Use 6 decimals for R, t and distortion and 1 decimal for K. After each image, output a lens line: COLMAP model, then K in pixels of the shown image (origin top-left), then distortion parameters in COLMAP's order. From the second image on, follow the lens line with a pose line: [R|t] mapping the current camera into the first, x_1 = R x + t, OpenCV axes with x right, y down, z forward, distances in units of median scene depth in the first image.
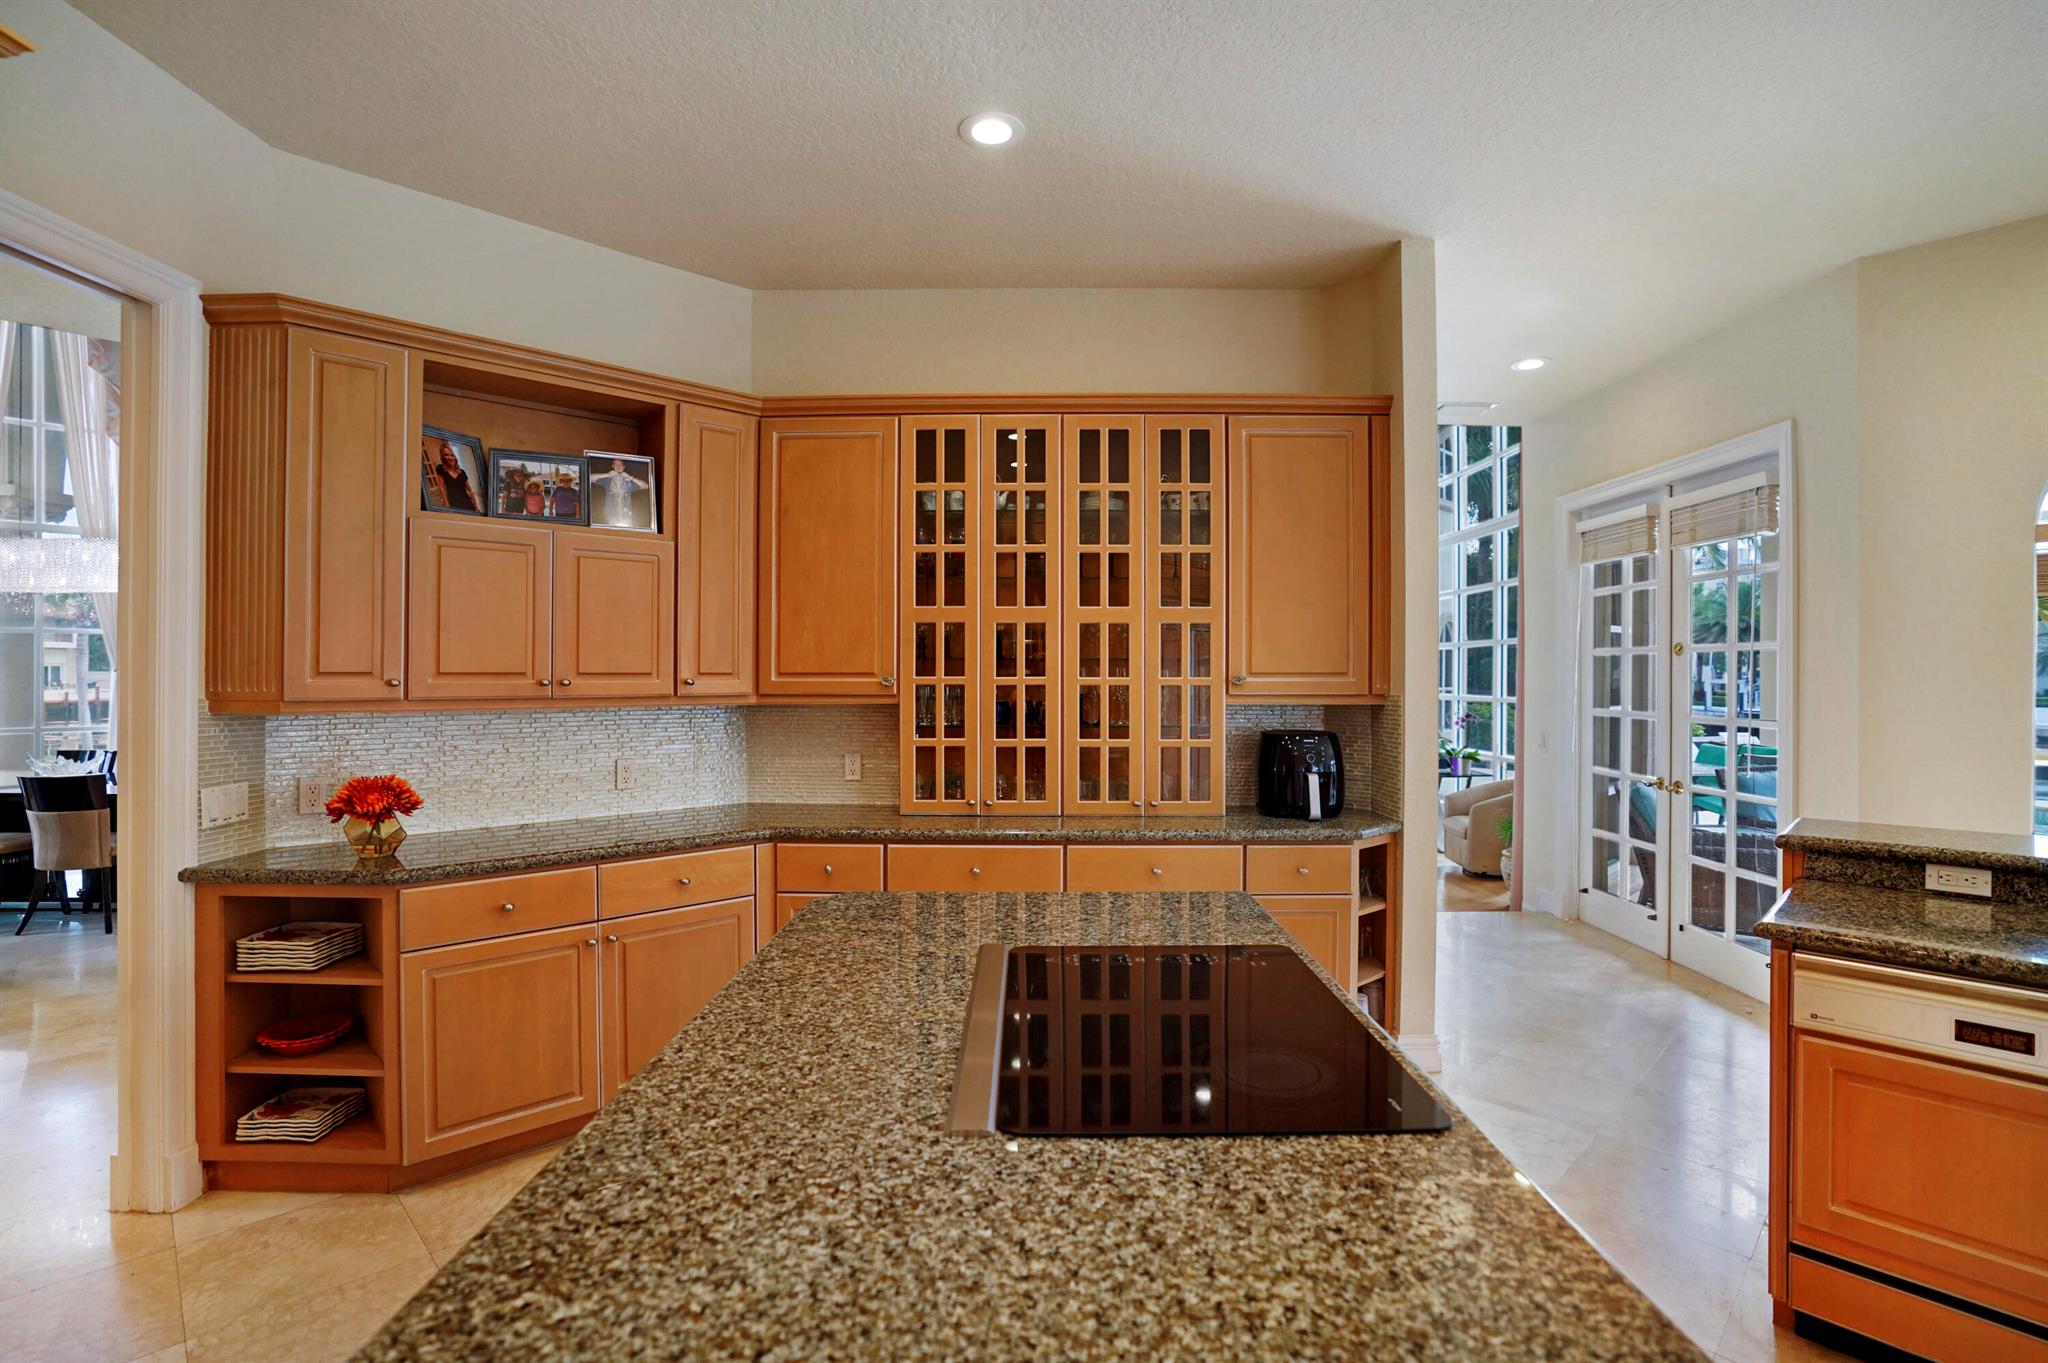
lens RADIAL K [[993.3, 0, 1033.7], [0, 993.3, 674.8], [0, 0, 1]] dist [-0.052917, 0.014226]
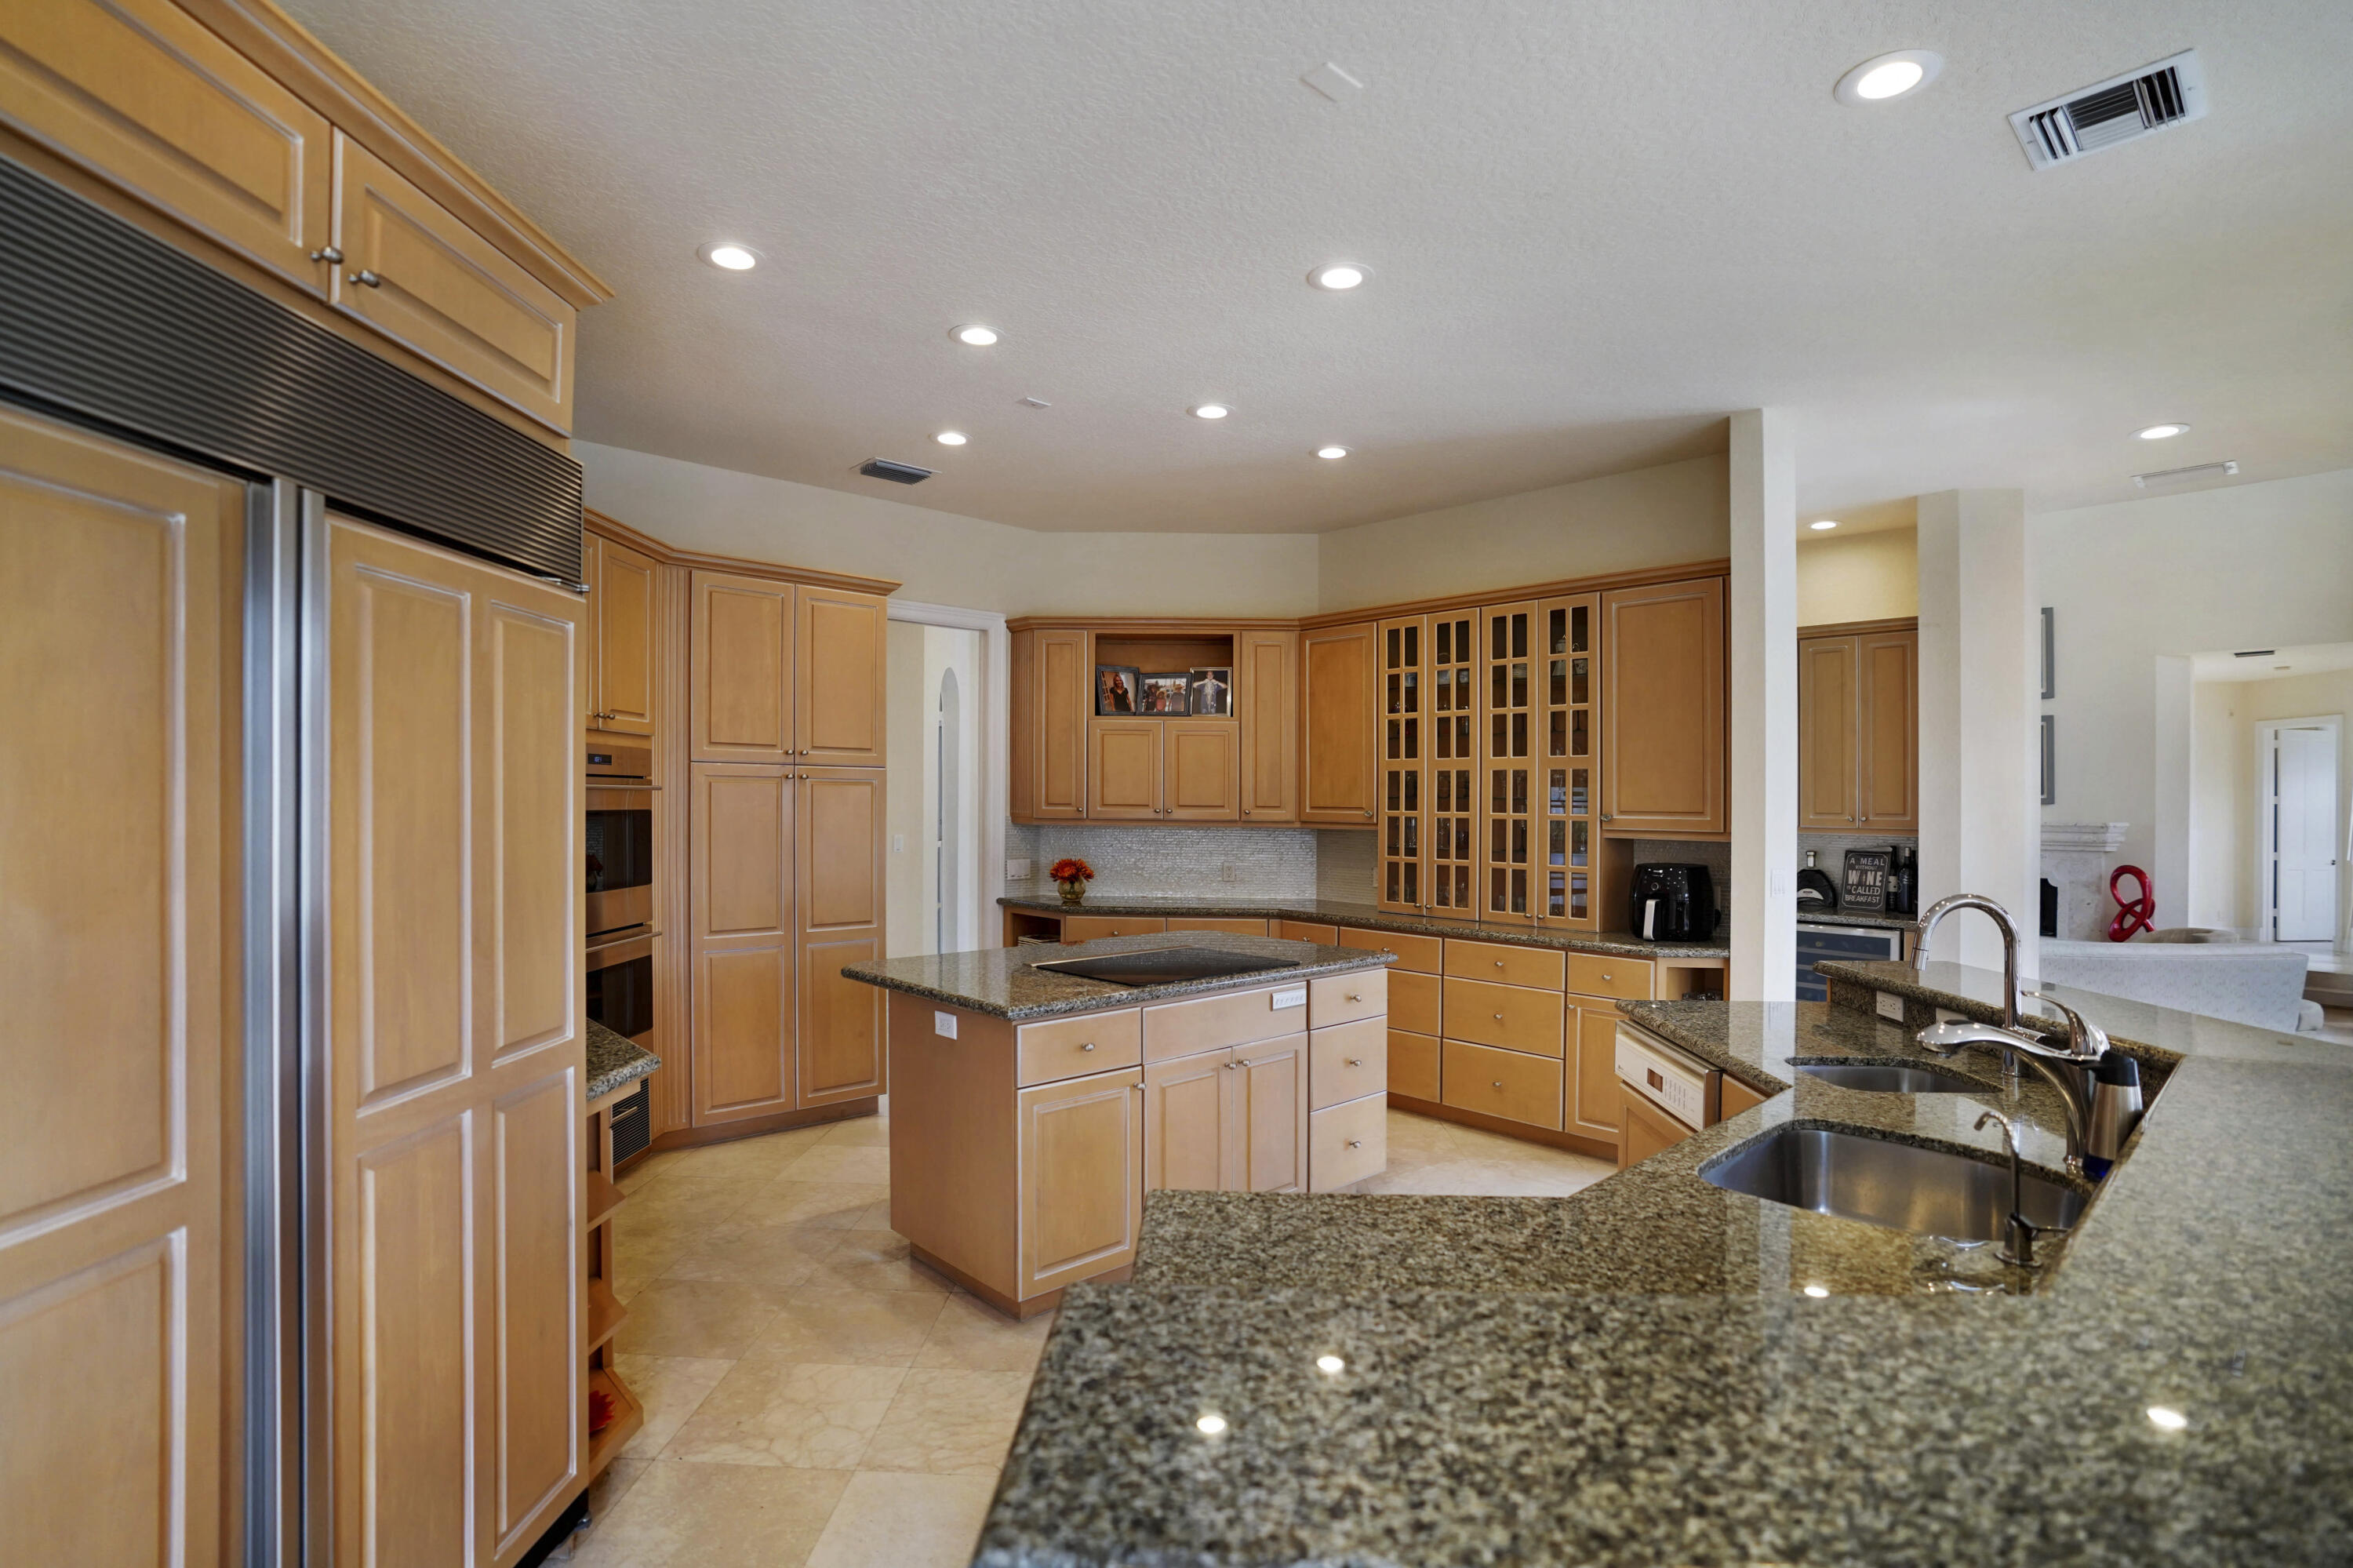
lens RADIAL K [[1141.2, 0, 1156.6], [0, 1141.2, 782.5], [0, 0, 1]] dist [-0.052917, 0.014226]
pose [[0.681234, -0.003988, -0.732055, 0.860012], [-0.010467, 0.999830, -0.015187, -0.009809], [0.731991, 0.018008, 0.681076, -0.318312]]
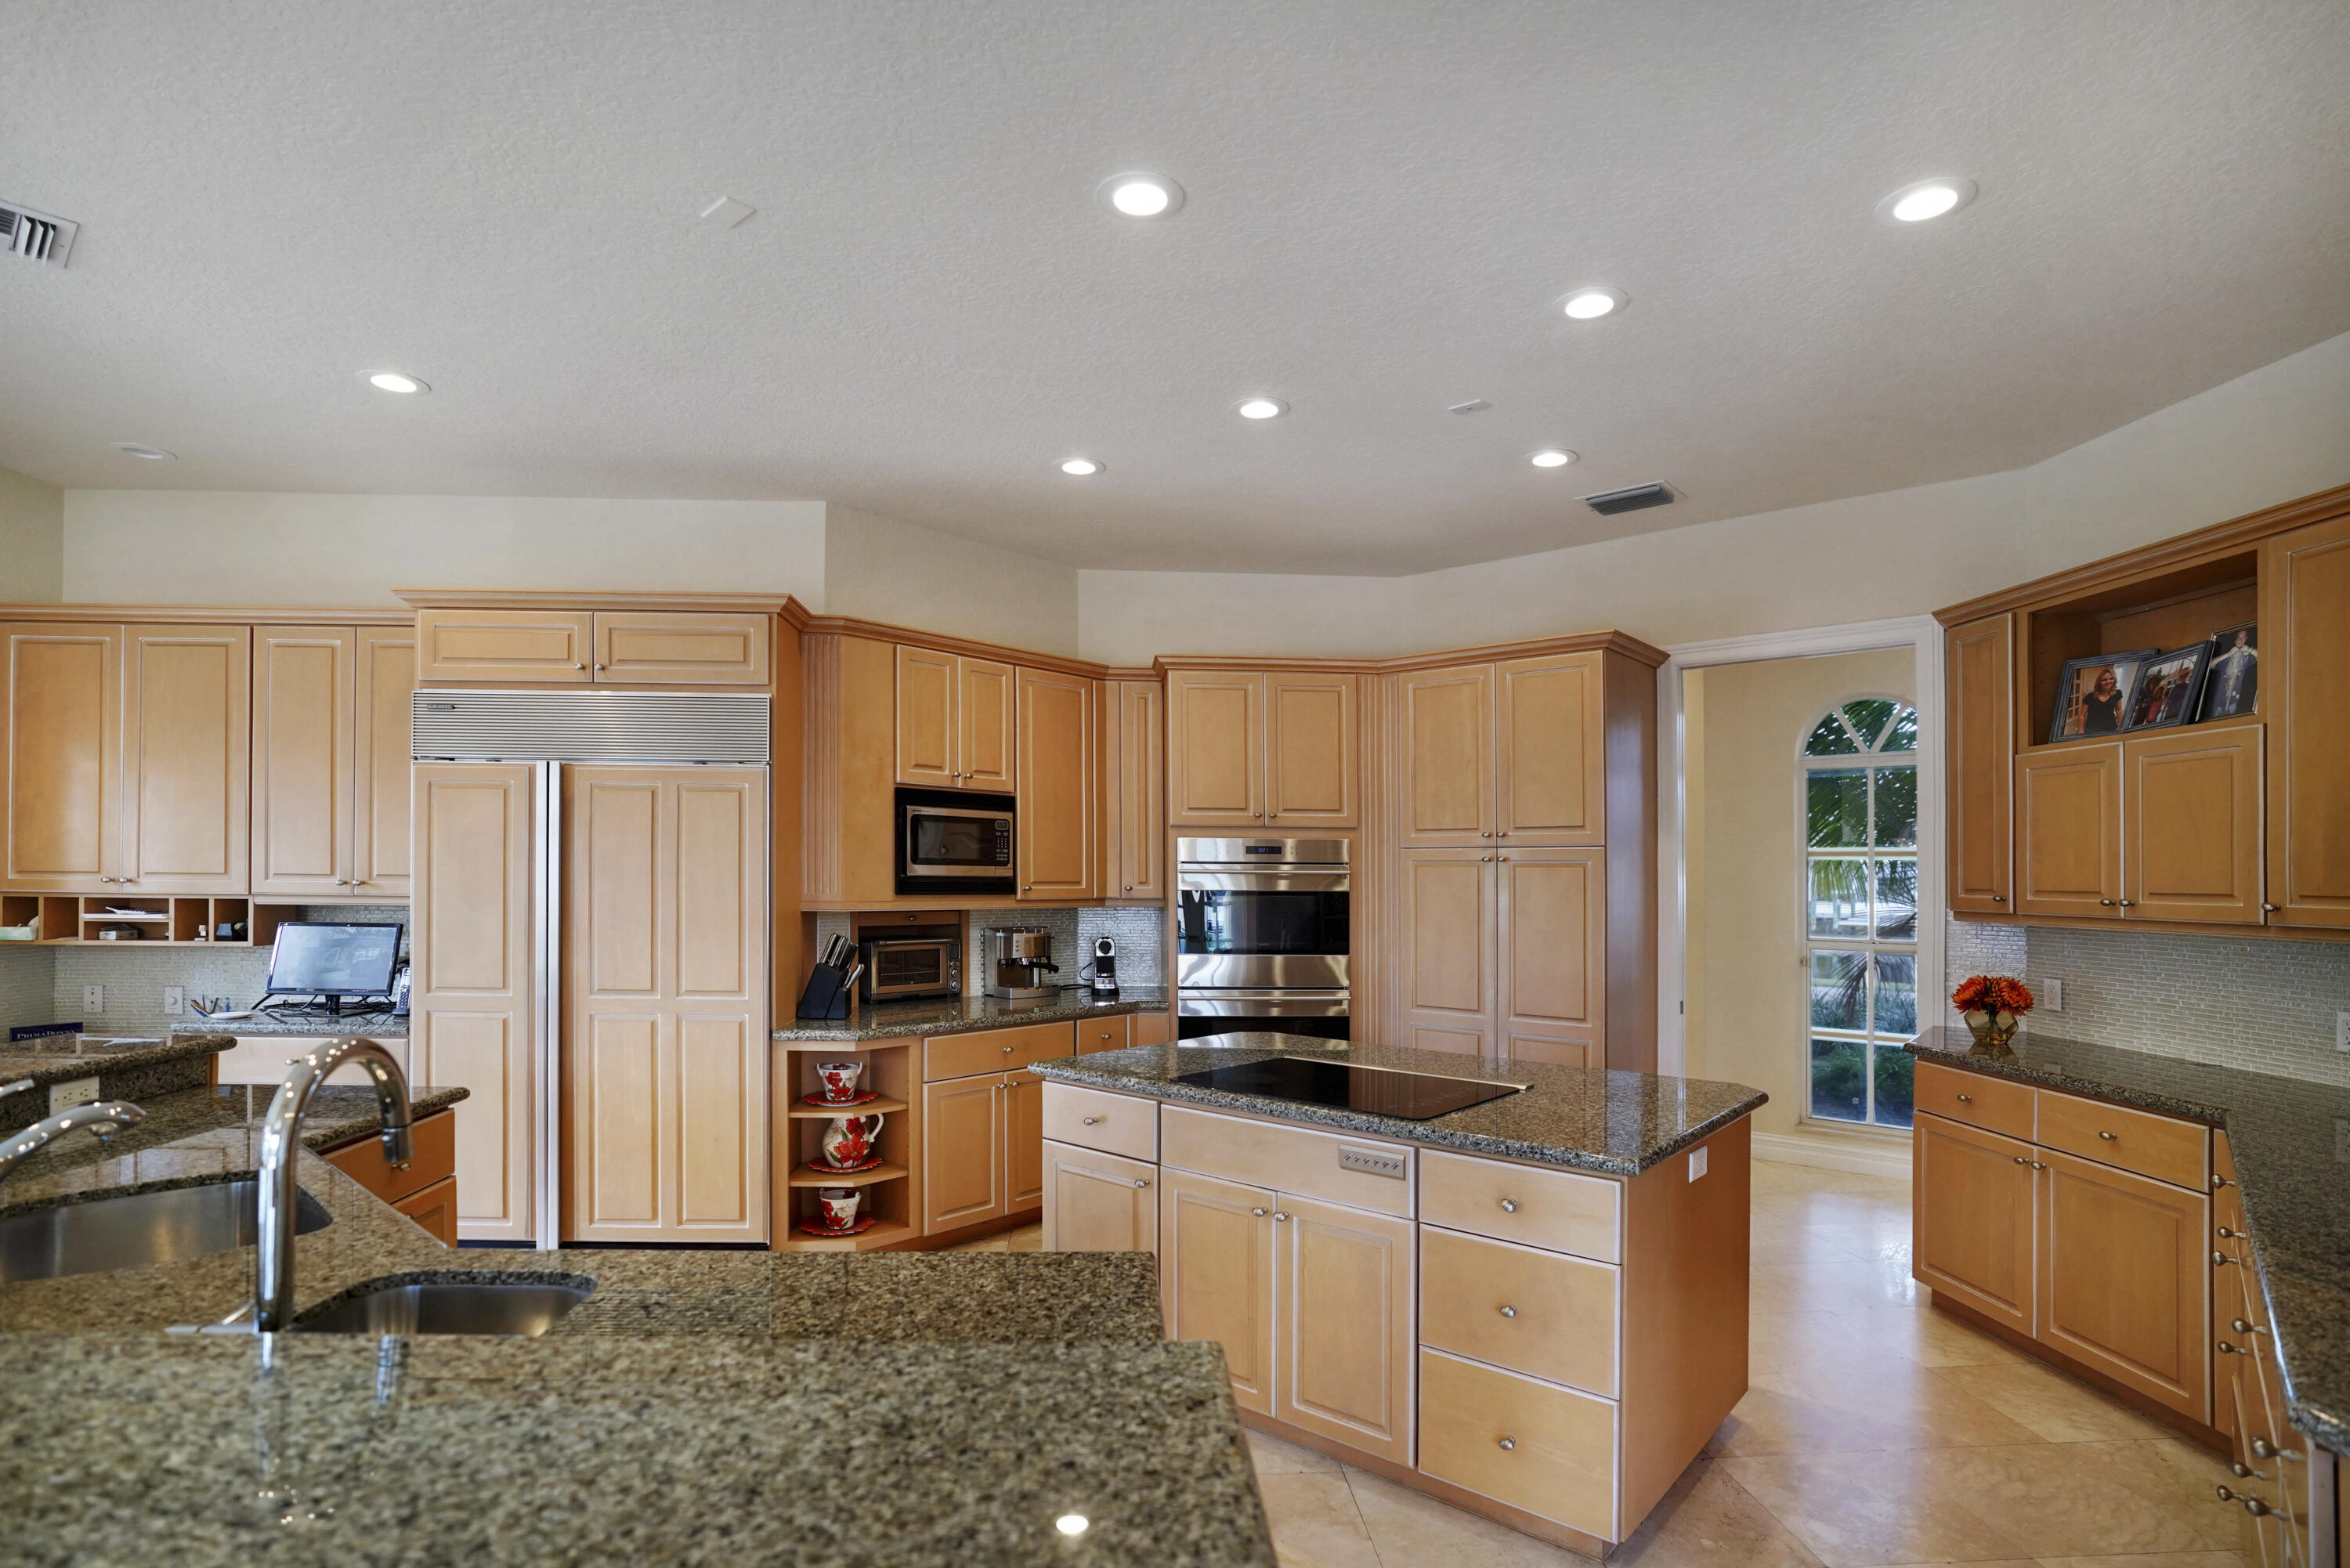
lens RADIAL K [[1139.6, 0, 1164.6], [0, 1139.6, 850.5], [0, 0, 1]] dist [-0.052917, 0.014226]
pose [[-0.641911, -0.025353, -0.766360, 0.817495], [-0.010312, 0.999648, -0.024433, -0.006784], [0.766710, -0.007782, -0.641947, 0.881808]]
